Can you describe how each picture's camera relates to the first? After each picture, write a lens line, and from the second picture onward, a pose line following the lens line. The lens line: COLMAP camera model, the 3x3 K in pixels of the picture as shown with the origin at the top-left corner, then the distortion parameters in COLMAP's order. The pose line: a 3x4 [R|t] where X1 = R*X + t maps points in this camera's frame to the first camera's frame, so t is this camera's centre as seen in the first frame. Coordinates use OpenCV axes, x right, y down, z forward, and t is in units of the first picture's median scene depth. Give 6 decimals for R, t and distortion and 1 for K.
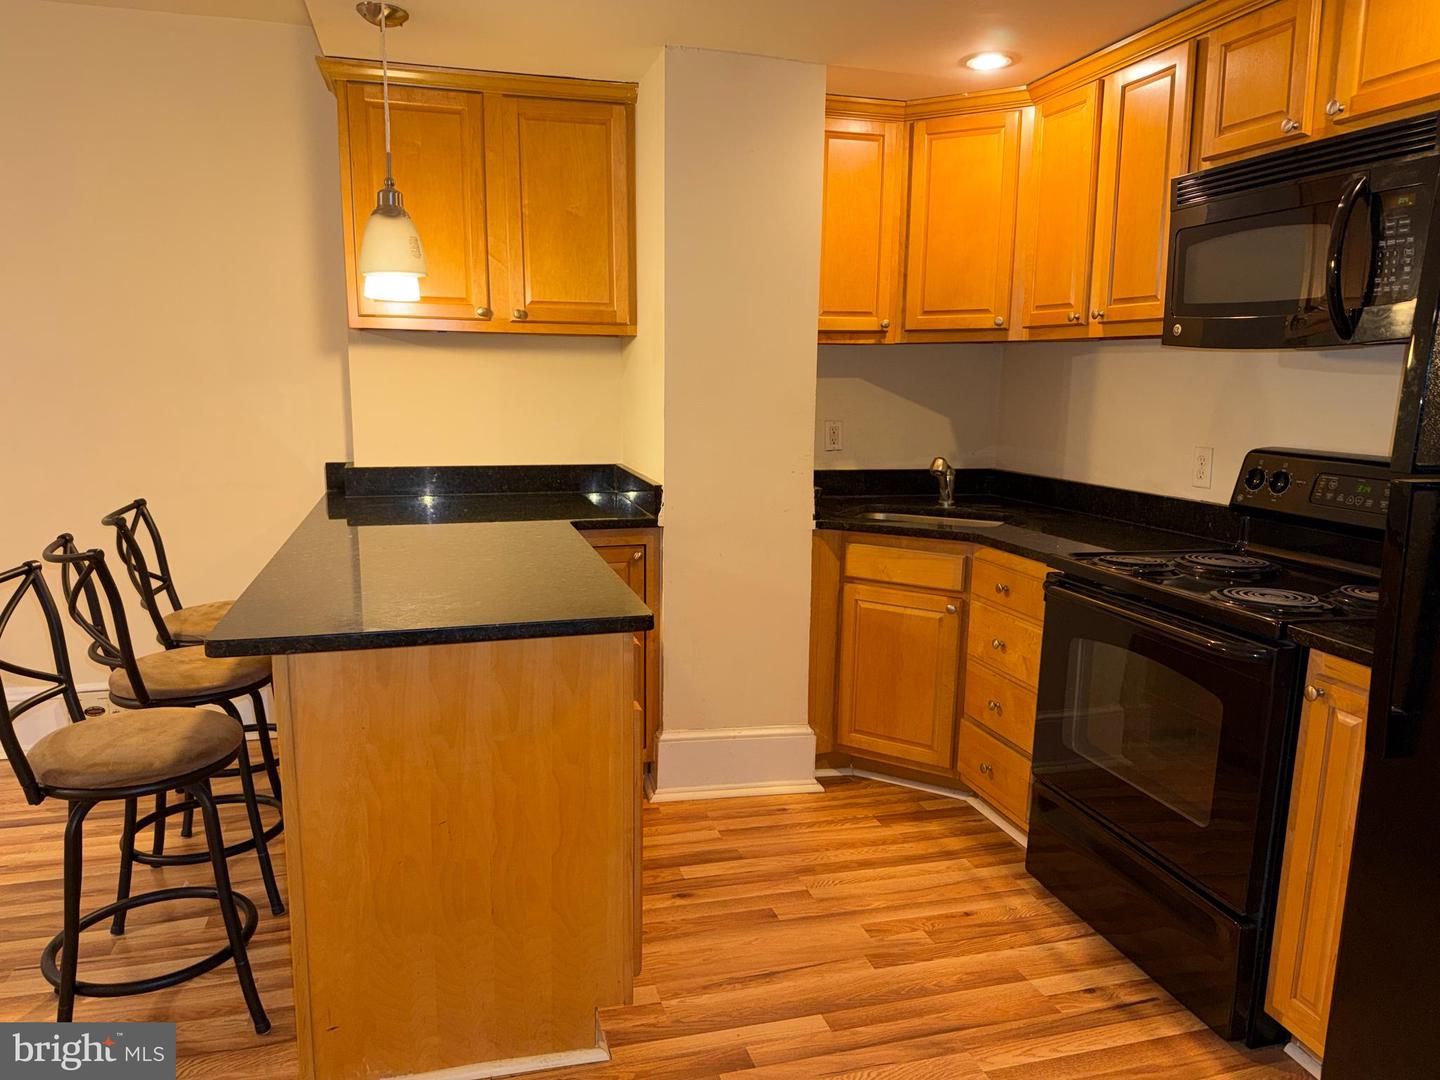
lens RADIAL K [[1039.9, 0, 719.2], [0, 1039.9, 554.9], [0, 0, 1]] dist [0.092989, -0.093252]
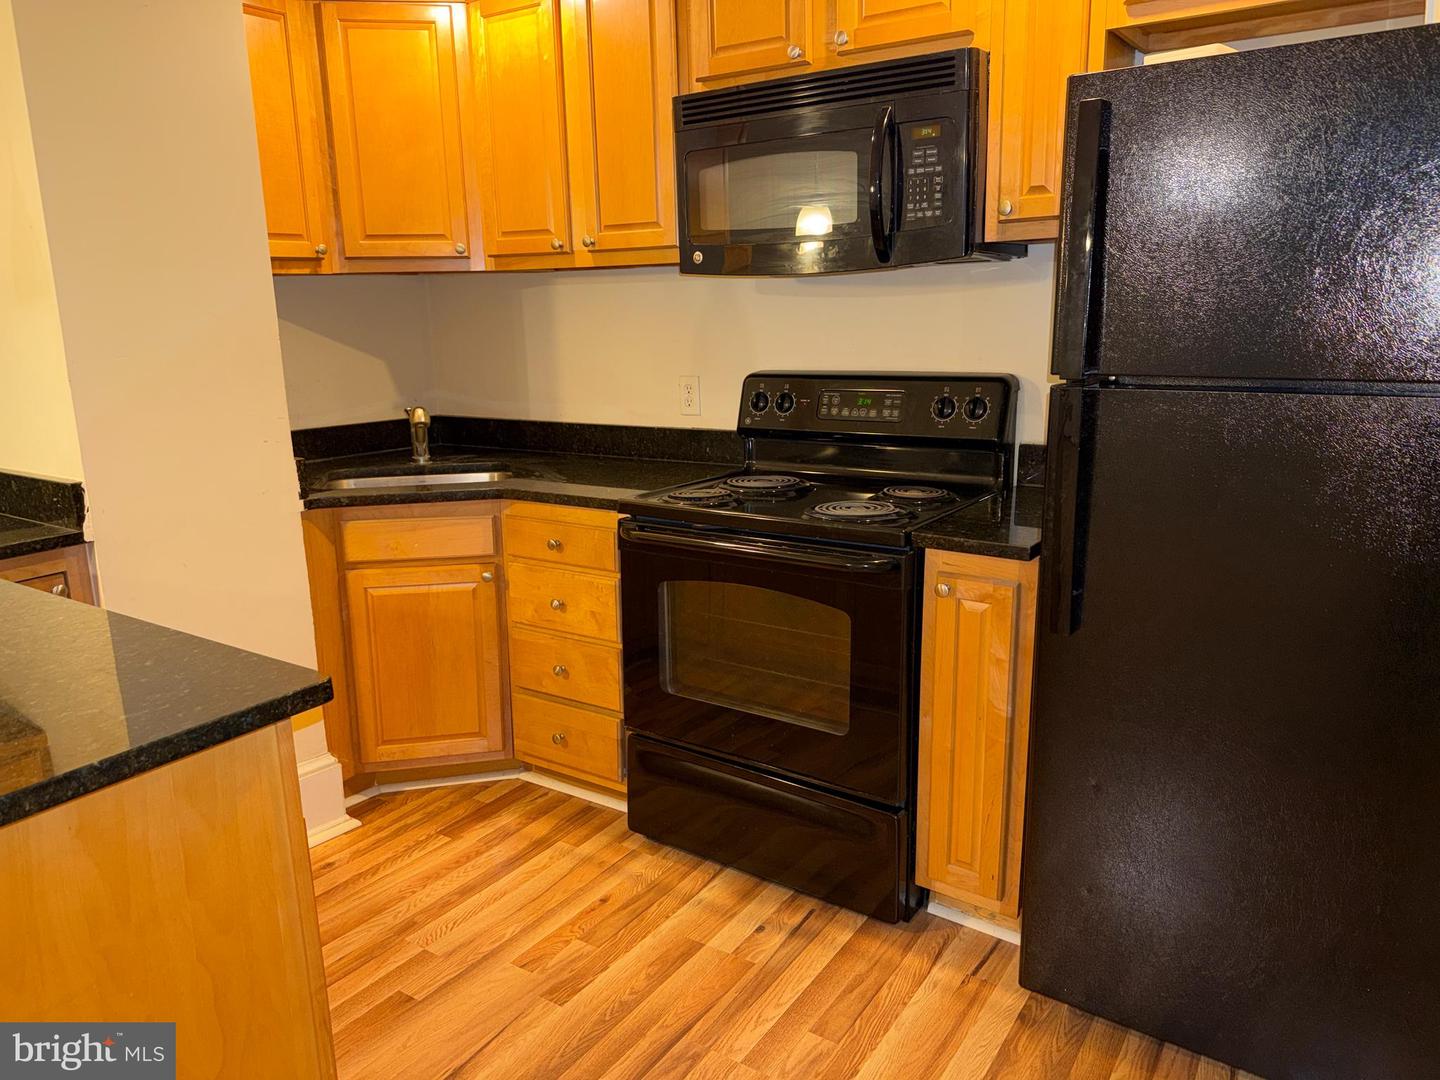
lens RADIAL K [[1019.7, 0, 713.2], [0, 1019.7, 545.3], [0, 0, 1]] dist [0.148731, -0.268962]
pose [[0.764375, -0.174194, 0.620795, -0.172789], [0.144177, 0.984612, 0.098758, -0.033886], [-0.628445, 0.014017, 0.777727, 0.206527]]
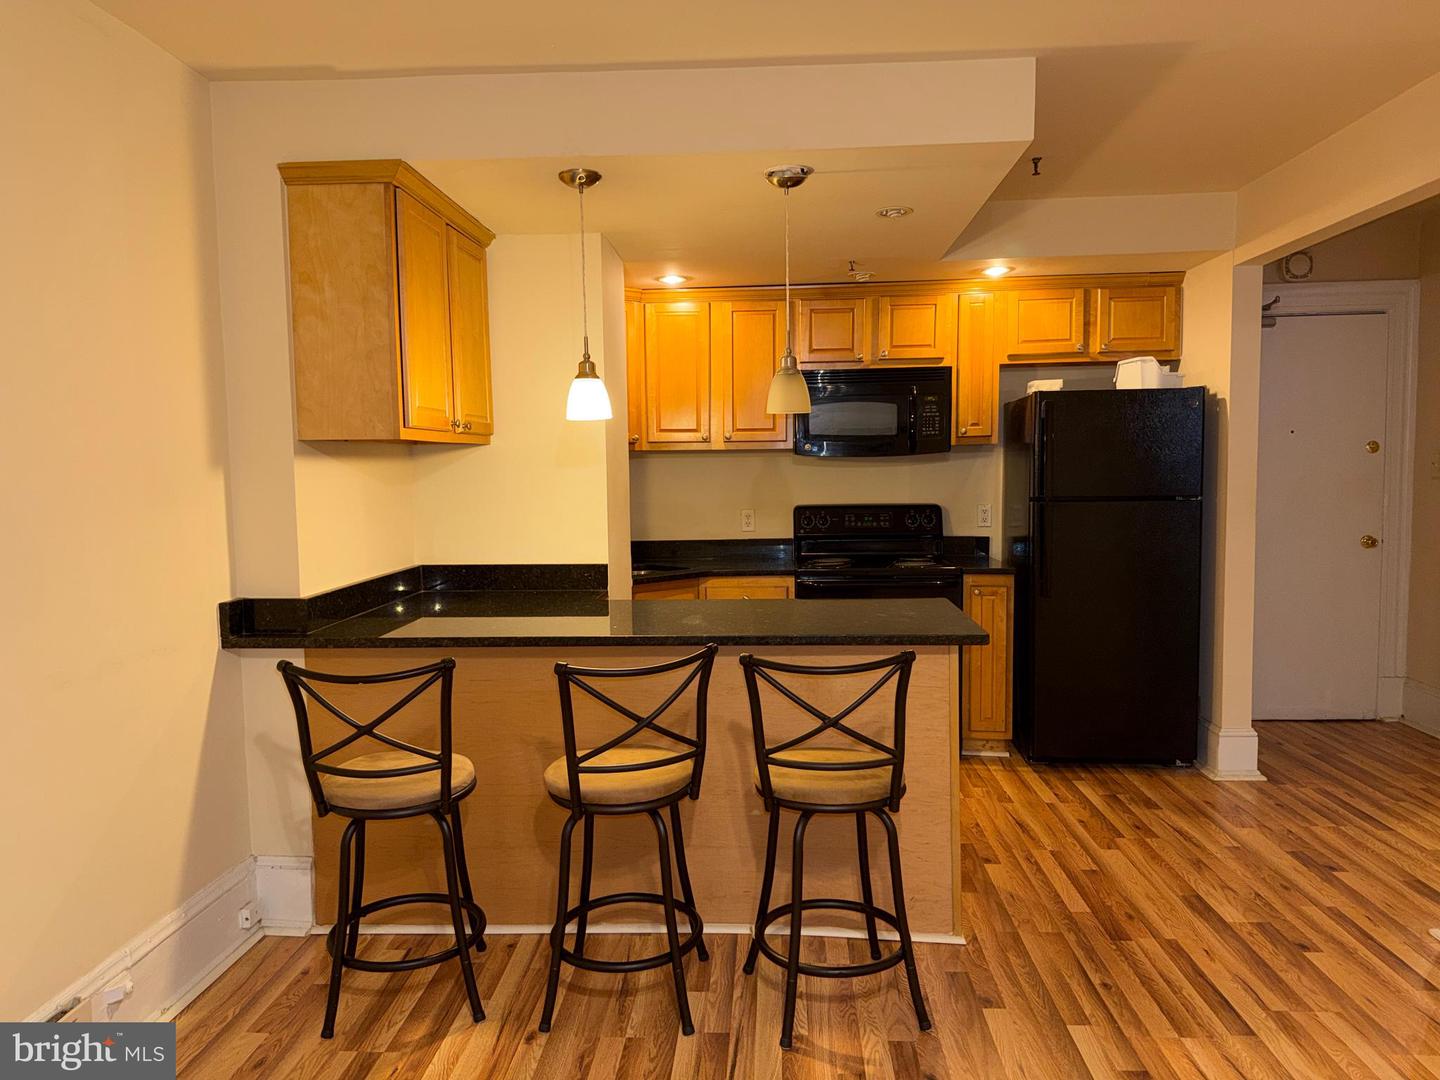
lens RADIAL K [[1019.7, 0, 713.2], [0, 1019.7, 545.3], [0, 0, 1]] dist [0.148731, -0.268962]
pose [[0.326536, -0.093230, 0.940575, -1.214836], [0.184303, 0.982302, 0.033382, -0.109984], [-0.927042, 0.162451, 0.337940, 0.467471]]
